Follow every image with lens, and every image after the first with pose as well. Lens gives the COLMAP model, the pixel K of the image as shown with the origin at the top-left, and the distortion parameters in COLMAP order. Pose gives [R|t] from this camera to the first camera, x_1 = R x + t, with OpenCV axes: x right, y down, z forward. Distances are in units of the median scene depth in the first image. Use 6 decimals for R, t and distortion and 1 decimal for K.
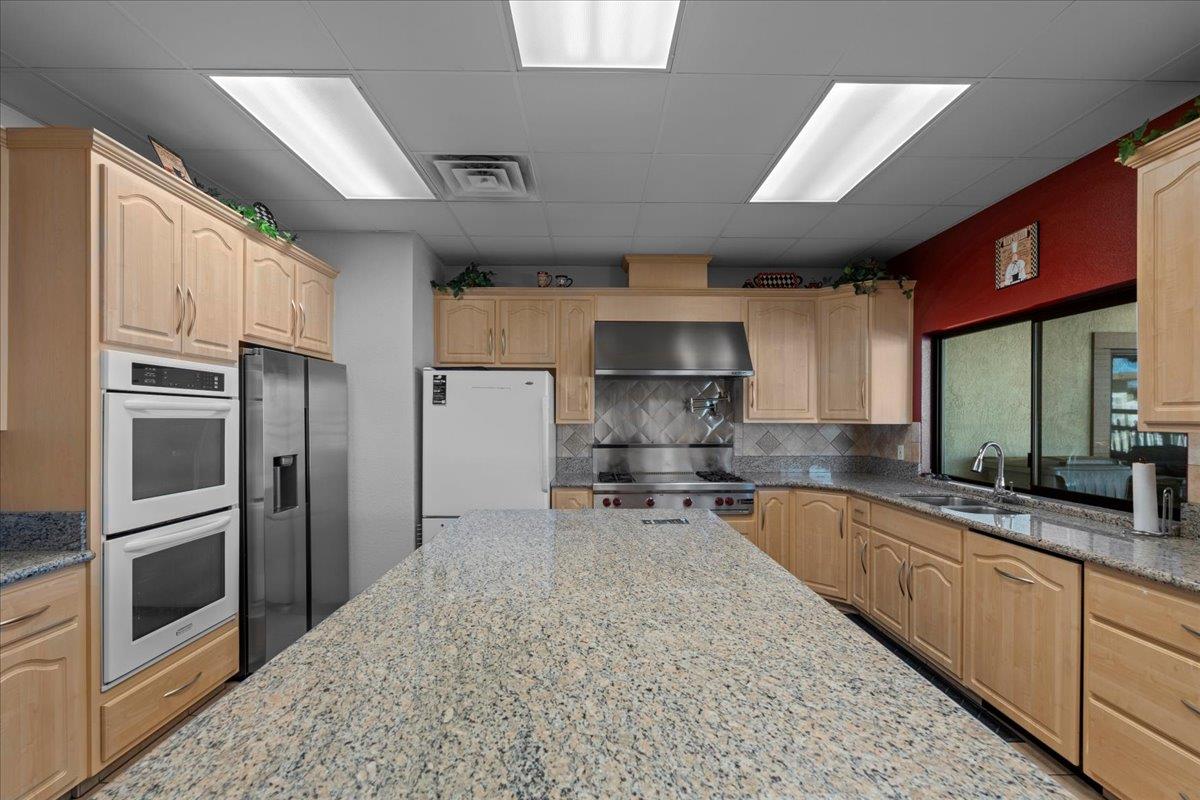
lens RADIAL K [[526.1, 0, 600.9], [0, 526.1, 412.1], [0, 0, 1]] dist [-0.000765, -0.000548]
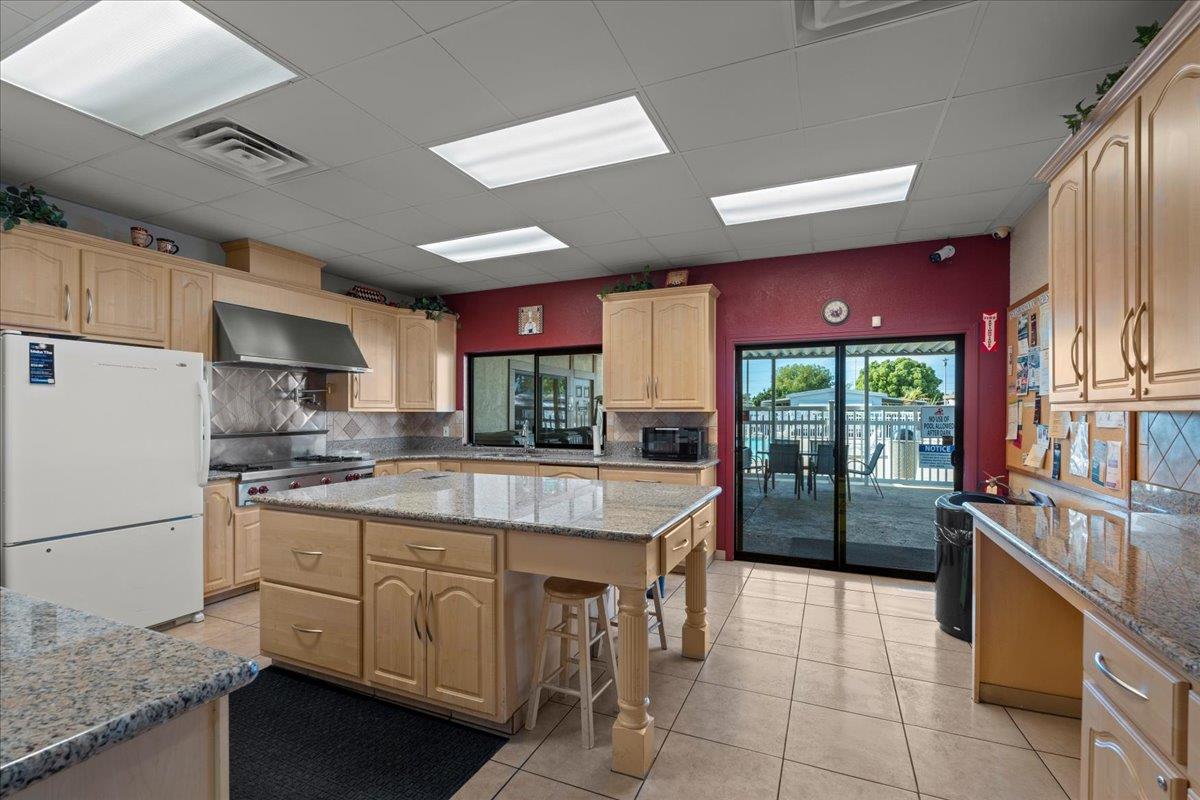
lens RADIAL K [[526.1, 0, 596.0], [0, 526.1, 407.9], [0, 0, 1]] dist [-0.000765, -0.000548]
pose [[0.423228, 0.005759, 0.906005, -0.595651], [-0.004718, 0.999980, -0.004152, 0.015889], [-0.906011, -0.002517, 0.423247, 0.006107]]
